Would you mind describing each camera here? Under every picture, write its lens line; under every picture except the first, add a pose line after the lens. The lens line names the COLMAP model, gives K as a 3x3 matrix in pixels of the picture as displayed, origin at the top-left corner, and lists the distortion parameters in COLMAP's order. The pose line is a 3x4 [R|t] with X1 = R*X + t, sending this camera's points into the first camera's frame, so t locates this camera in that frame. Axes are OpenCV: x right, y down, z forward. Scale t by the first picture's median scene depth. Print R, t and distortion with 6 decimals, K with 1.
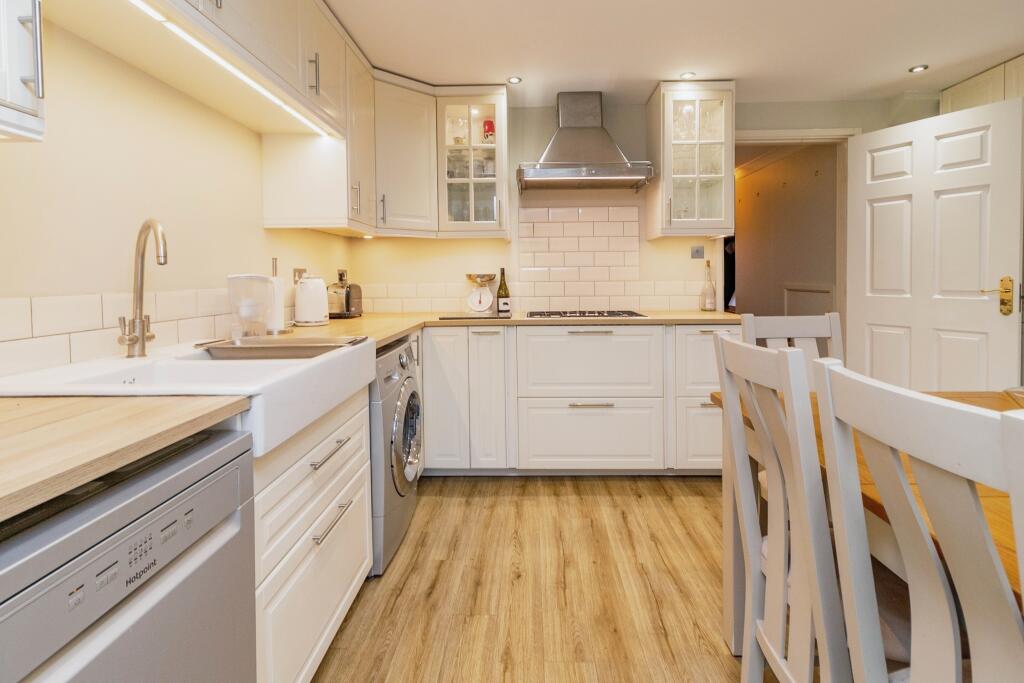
lens RADIAL K [[491.0, 0, 528.9], [0, 491.0, 299.6], [0, 0, 1]] dist [-0.002127, -0.000151]
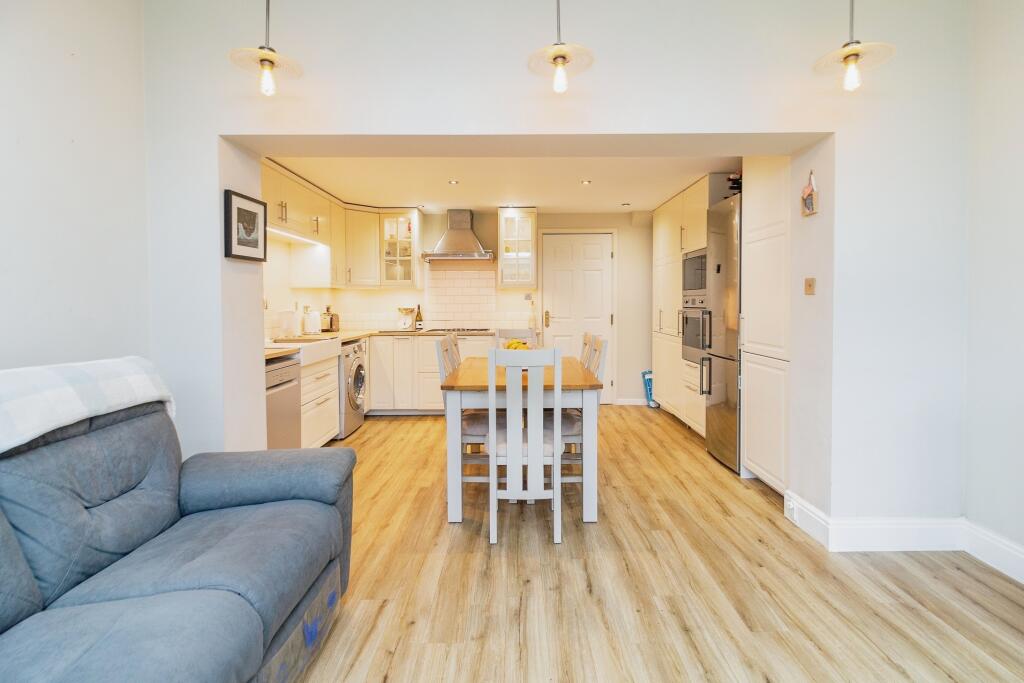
lens RADIAL K [[491.0, 0, 524.6], [0, 491.0, 316.3], [0, 0, 1]] dist [-0.002127, -0.000151]
pose [[0.999902, 0.004252, 0.013343, 0.346473], [-0.004063, 0.999892, -0.014128, 0.002155], [-0.013401, 0.014072, 0.999811, -0.890008]]
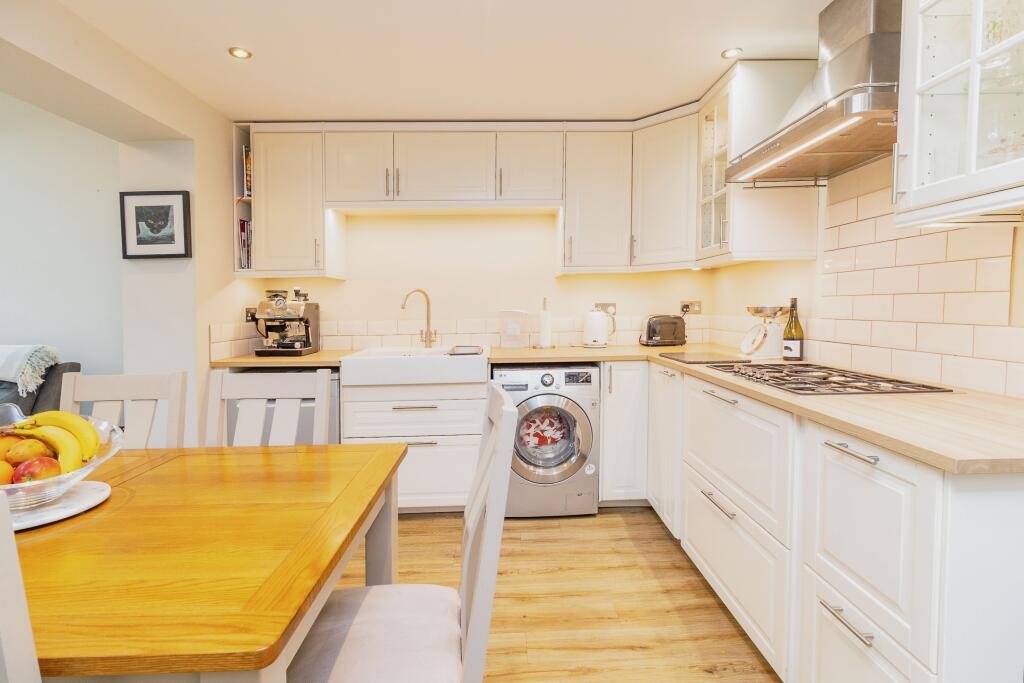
lens RADIAL K [[491.0, 0, 515.6], [0, 491.0, 326.3], [0, 0, 1]] dist [-0.002127, -0.000151]
pose [[0.018419, 0.045105, -0.998812, 0.732234], [-0.026907, 0.998642, 0.044601, -0.048756], [0.999468, 0.026053, 0.019607, 0.654785]]
